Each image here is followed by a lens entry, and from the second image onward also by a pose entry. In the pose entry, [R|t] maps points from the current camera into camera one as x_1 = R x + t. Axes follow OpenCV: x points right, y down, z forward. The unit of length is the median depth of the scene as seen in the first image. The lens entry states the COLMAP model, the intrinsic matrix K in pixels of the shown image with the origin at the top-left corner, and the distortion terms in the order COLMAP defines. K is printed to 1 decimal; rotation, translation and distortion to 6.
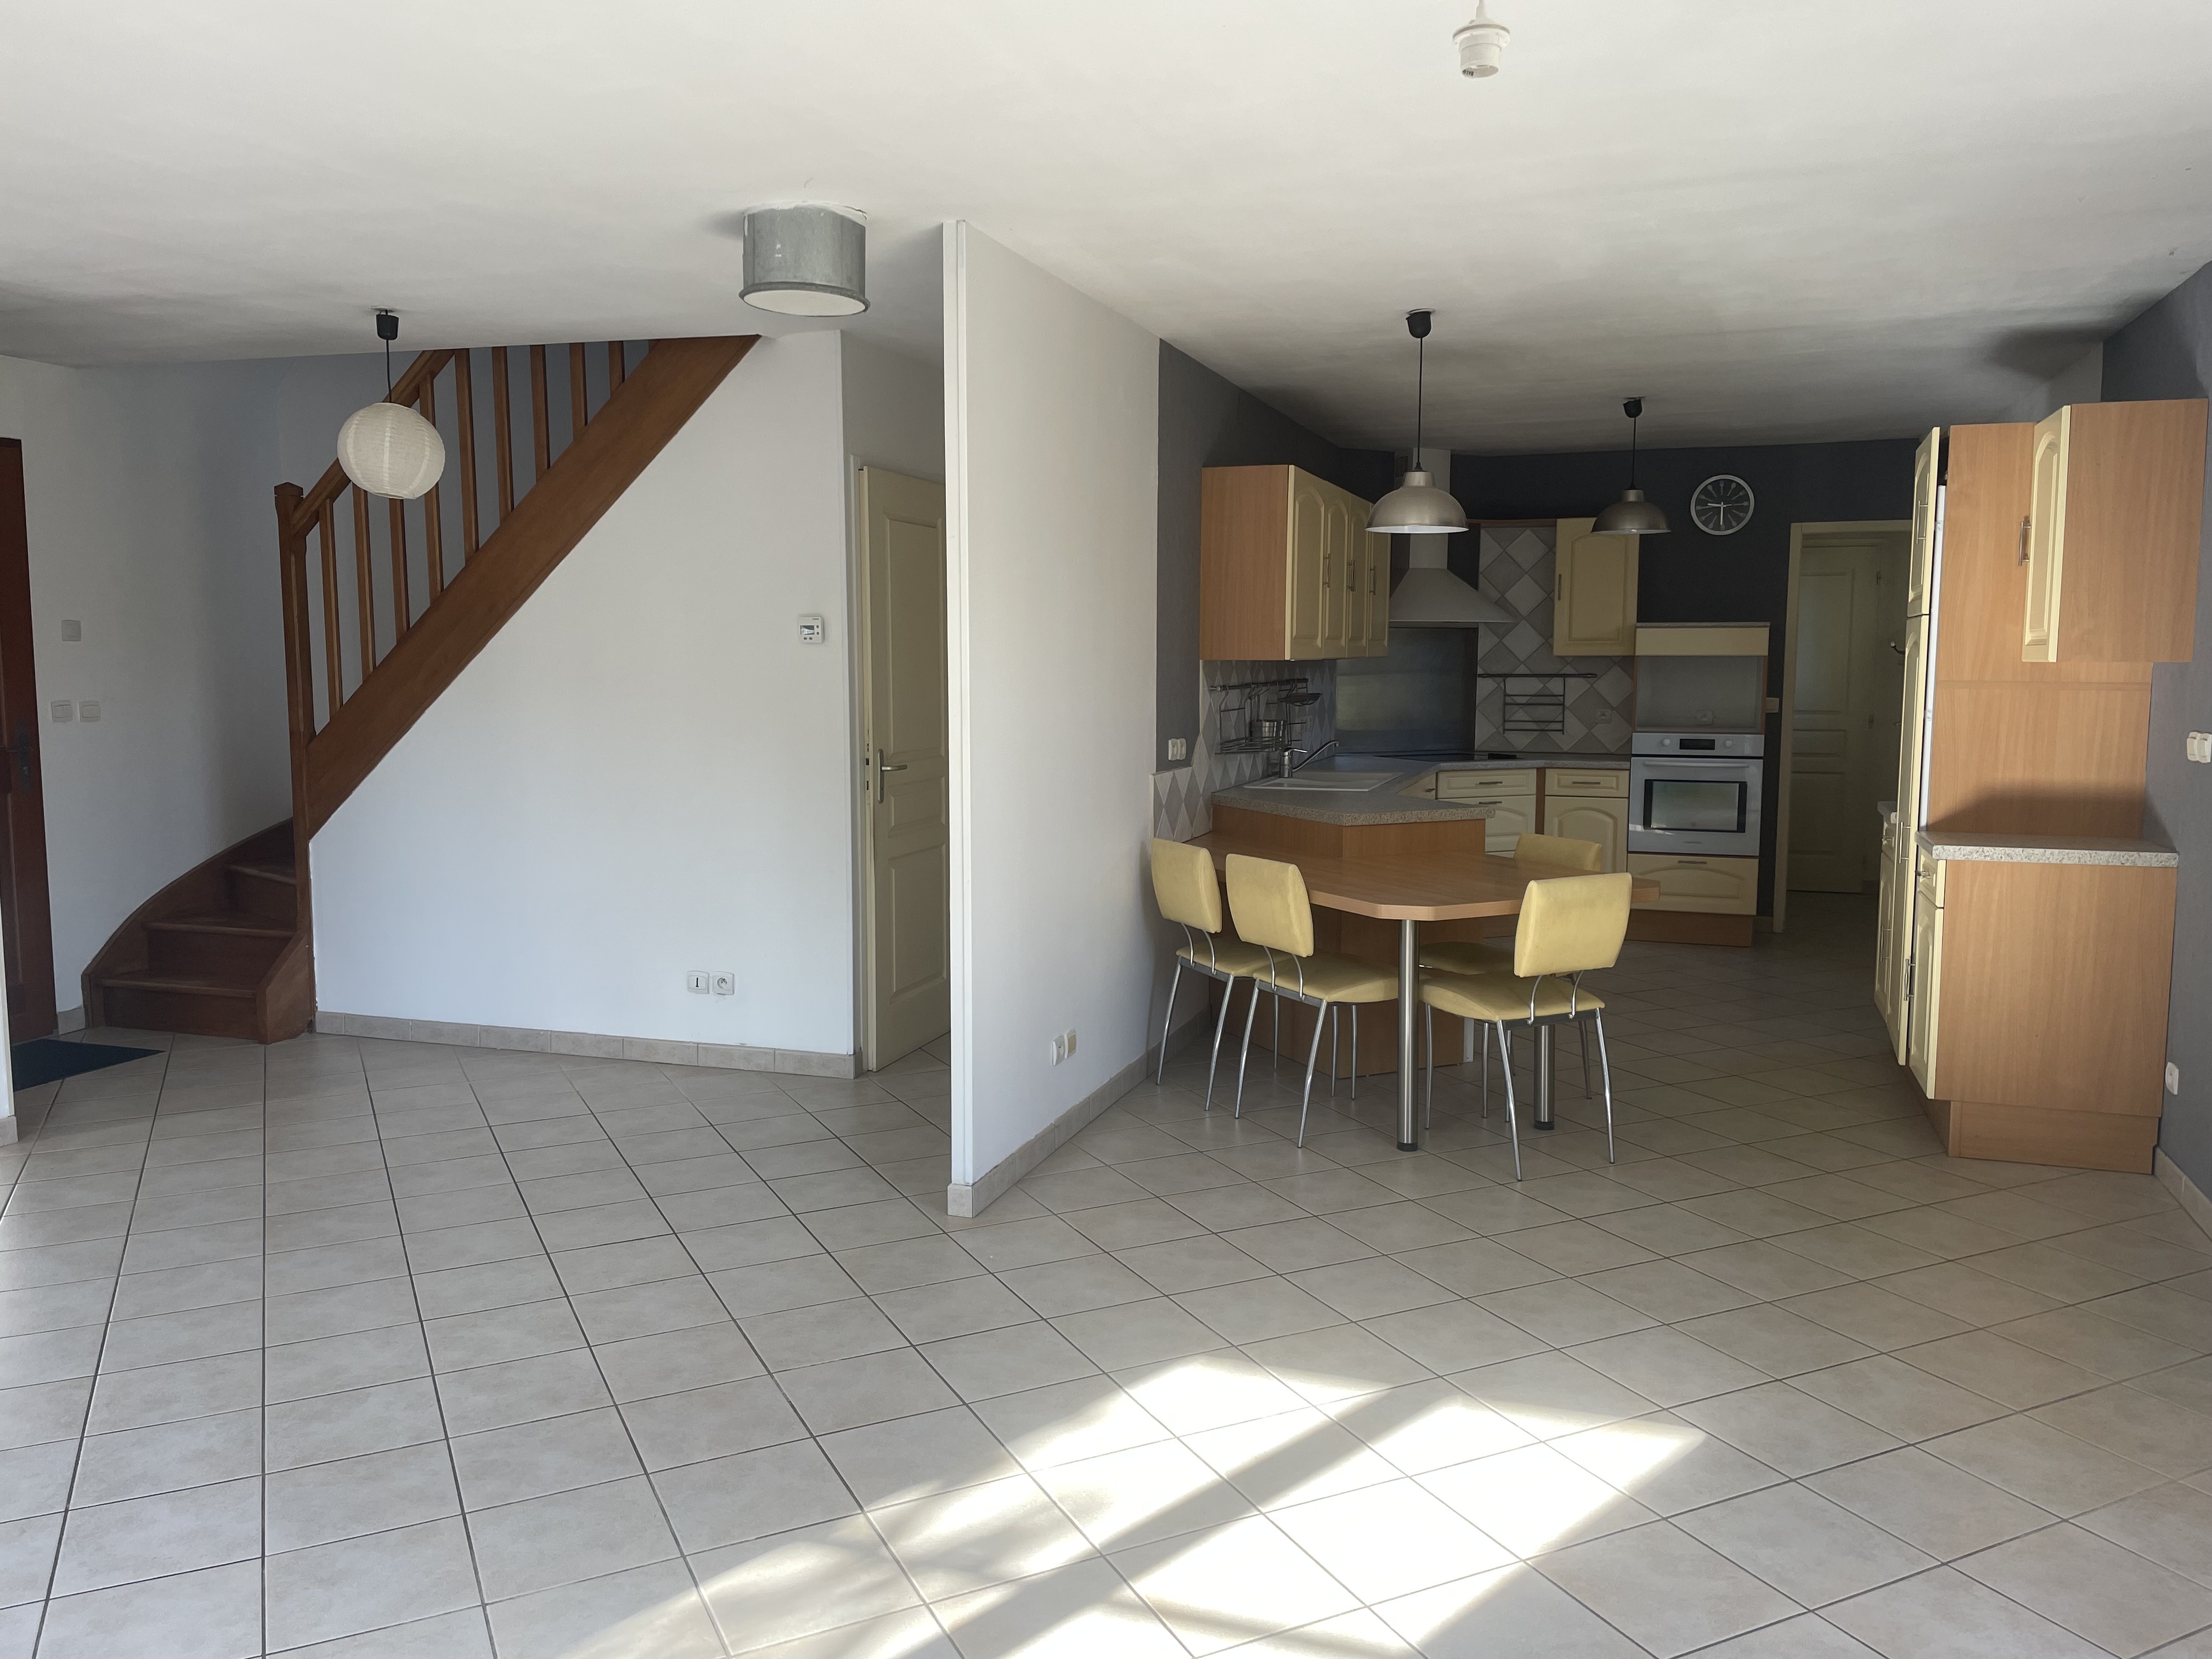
lens RADIAL K [[1668.7, 0, 1106.0], [0, 1668.7, 829.5], [0, 0, 1]] dist [0.111103, -0.140284]
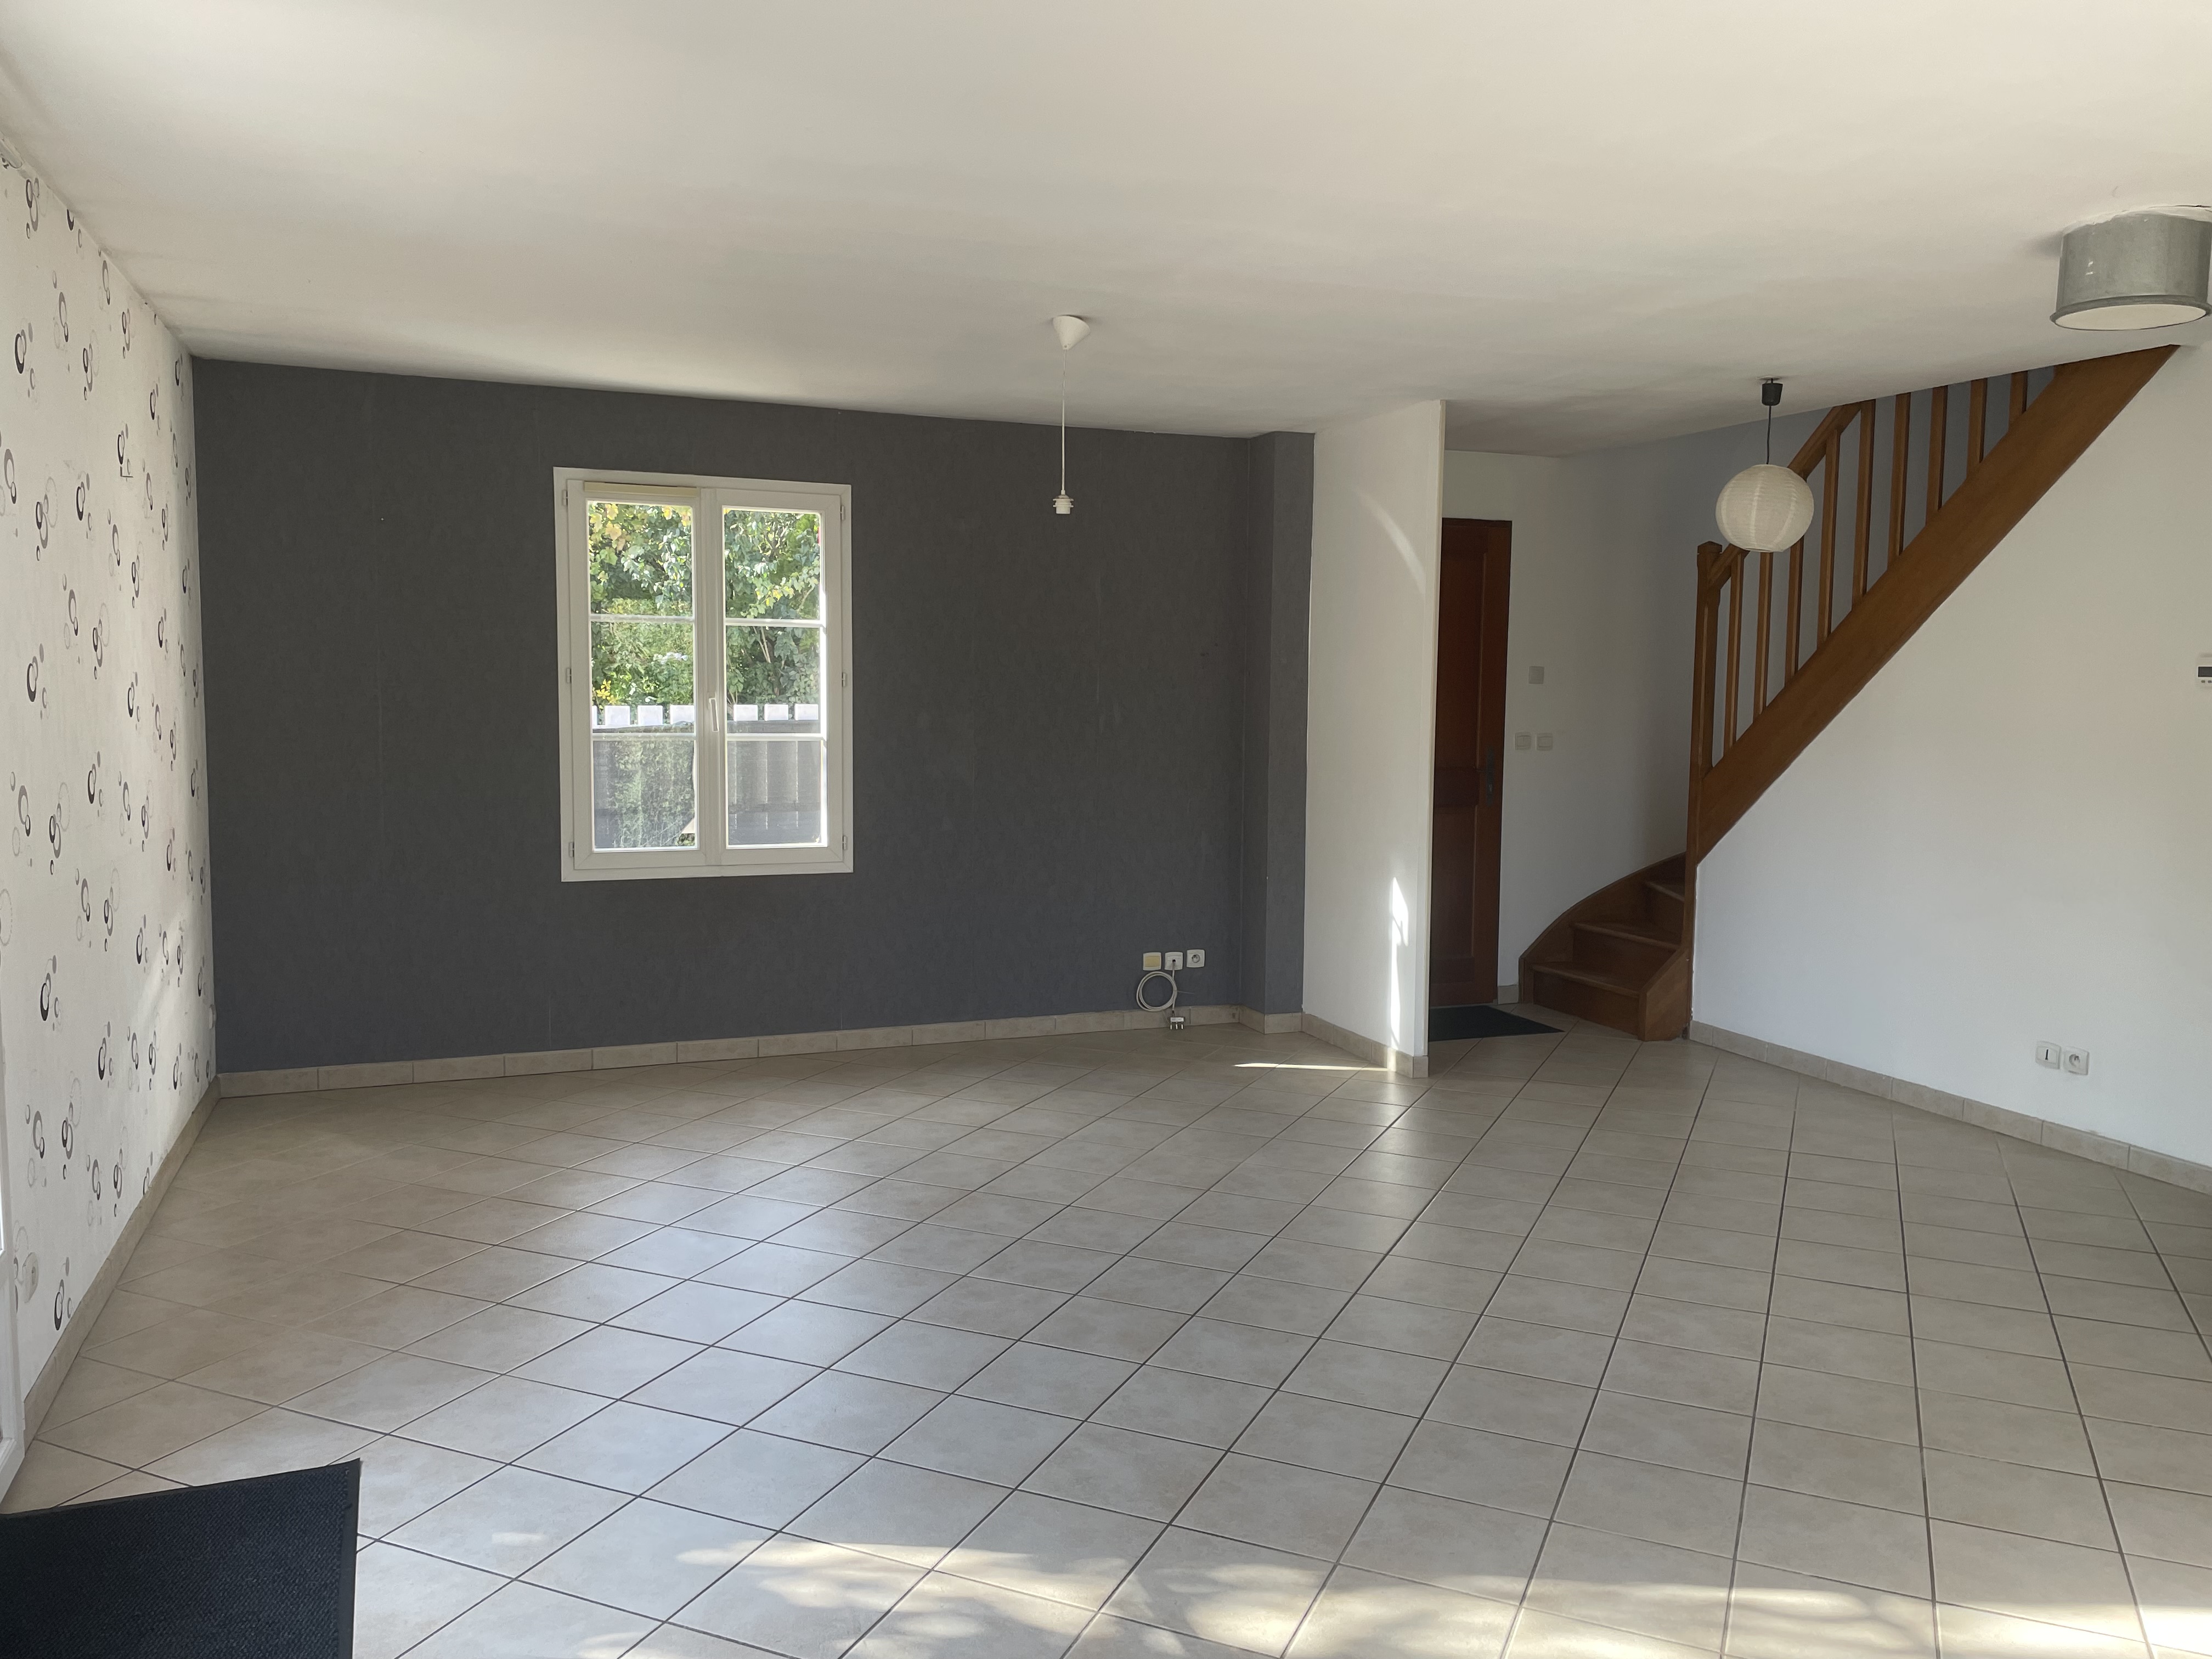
lens RADIAL K [[1668.7, 0, 1106.0], [0, 1668.7, 829.5], [0, 0, 1]] dist [0.111103, -0.140284]
pose [[0.640242, 0.073646, -0.764635, 0.130766], [-0.091478, 0.995620, 0.019297, -0.002358], [0.762707, 0.057593, 0.644174, 0.001354]]
